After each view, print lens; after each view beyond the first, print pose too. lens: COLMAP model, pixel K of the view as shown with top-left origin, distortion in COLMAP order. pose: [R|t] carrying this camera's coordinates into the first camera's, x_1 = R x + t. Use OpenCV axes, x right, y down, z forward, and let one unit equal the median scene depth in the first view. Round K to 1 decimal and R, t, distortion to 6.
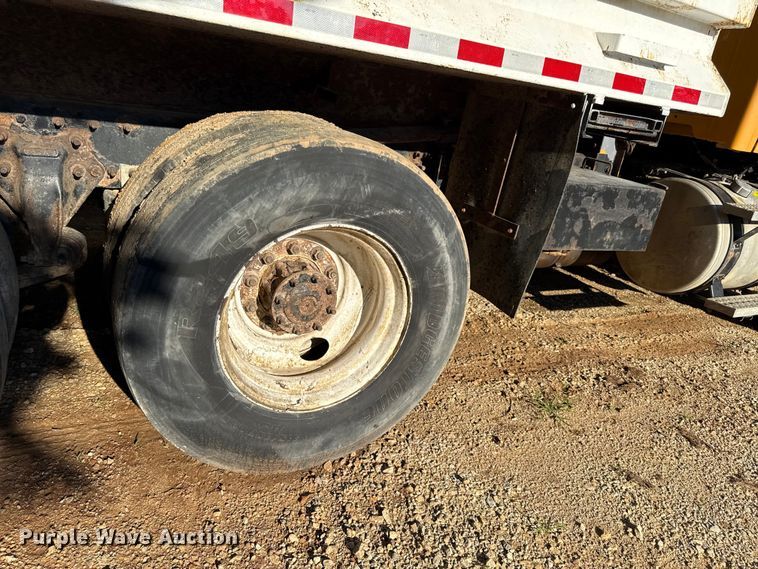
lens RADIAL K [[539.8, 0, 379.0], [0, 539.8, 284.5], [0, 0, 1]] dist [0.041285, -0.055383]
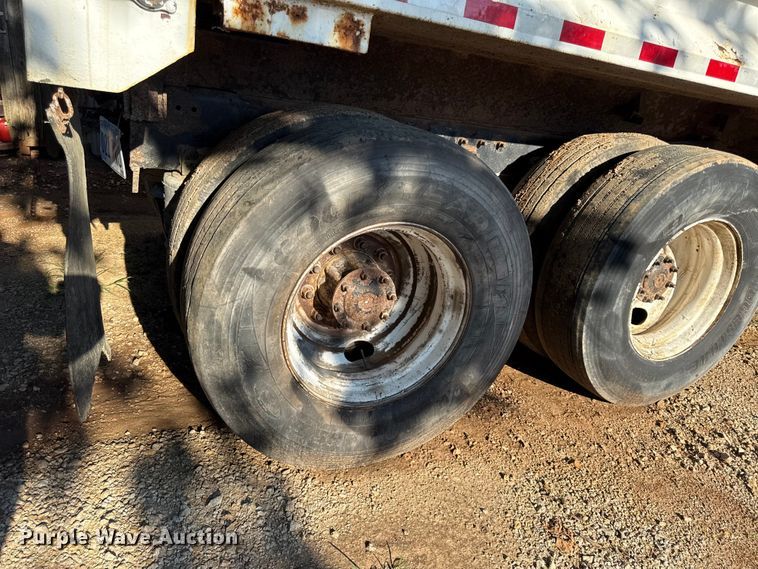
lens RADIAL K [[539.8, 0, 379.0], [0, 539.8, 284.5], [0, 0, 1]] dist [0.041285, -0.055383]
pose [[0.998912, 0.018599, -0.042777, -0.726579], [-0.018543, 0.999827, 0.001718, 0.056278], [0.042801, -0.000923, 0.999083, -0.343111]]
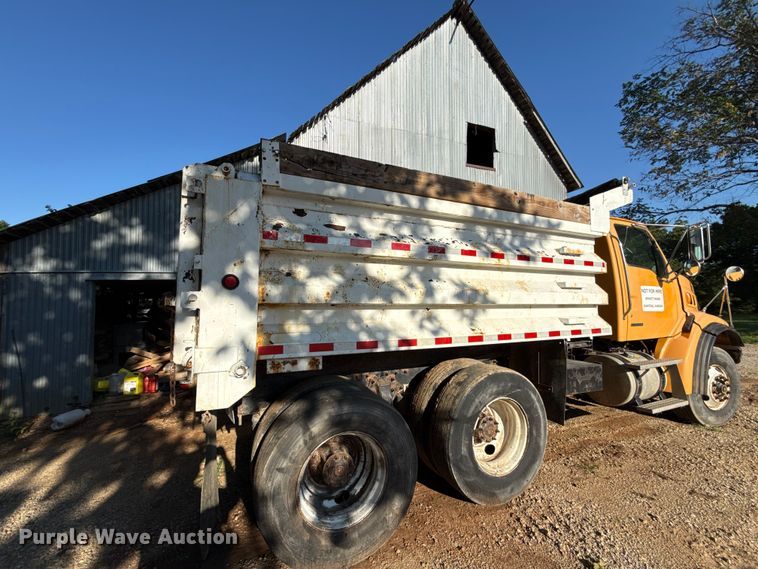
lens RADIAL K [[302.9, 0, 377.6], [0, 302.9, 285.5], [0, 0, 1]] dist [0.000279, 0.000066]
pose [[0.986081, -0.157911, -0.052042, -0.474749], [0.121775, 0.899038, -0.420597, -0.041837], [0.113205, 0.408405, 0.905754, -0.707663]]
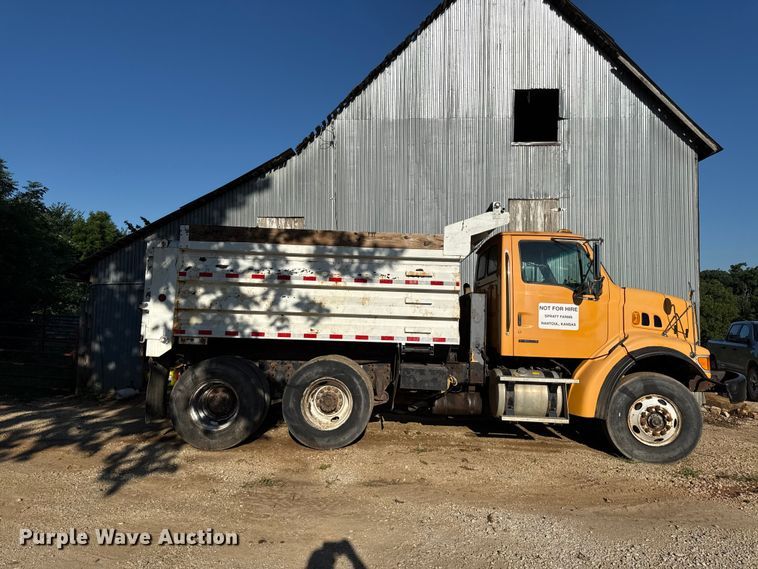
lens RADIAL K [[521.1, 0, 379.0], [0, 521.1, 284.5], [0, 0, 1]] dist [0.139260, -0.243732]
pose [[0.882913, -0.150836, -0.444649, 1.895647], [-0.067882, 0.896042, -0.438748, 0.866771], [0.464603, 0.417561, 0.780889, -2.021734]]
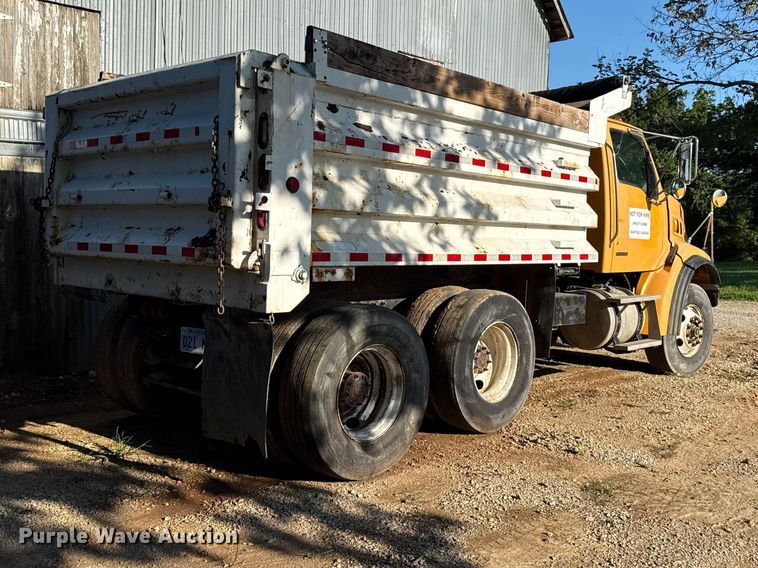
lens RADIAL K [[754.7, 0, 435.0], [0, 754.7, 249.1], [0, 0, 1]] dist [0.168055, -0.350489]
pose [[0.916517, -0.129034, 0.378612, -1.500851], [0.237460, 0.937217, -0.255415, 0.376693], [-0.321885, 0.323997, 0.889616, -2.059883]]
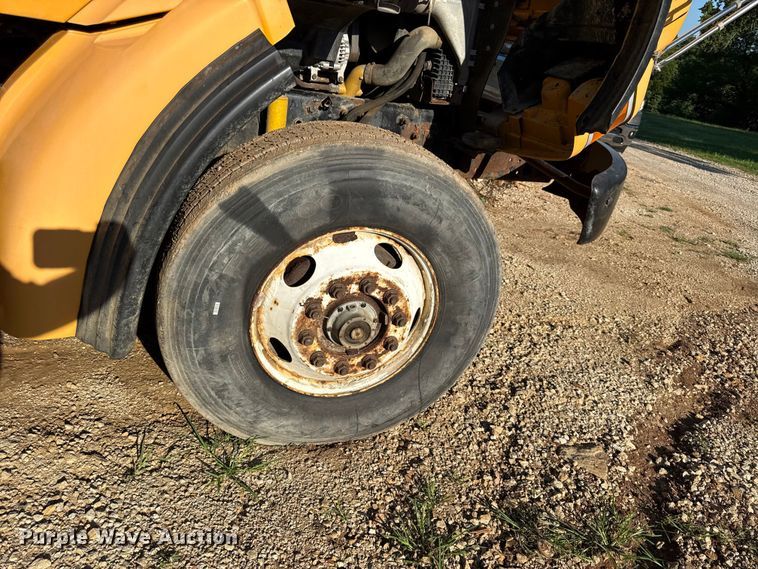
lens RADIAL K [[530.6, 0, 374.3], [0, 530.6, 281.6], [0, 0, 1]] dist [0.082787, -0.114057]
pose [[0.998830, 0.035308, 0.033040, 1.817257], [-0.037950, 0.995818, 0.083103, -0.137515], [-0.029967, -0.084260, 0.995993, 1.033630]]
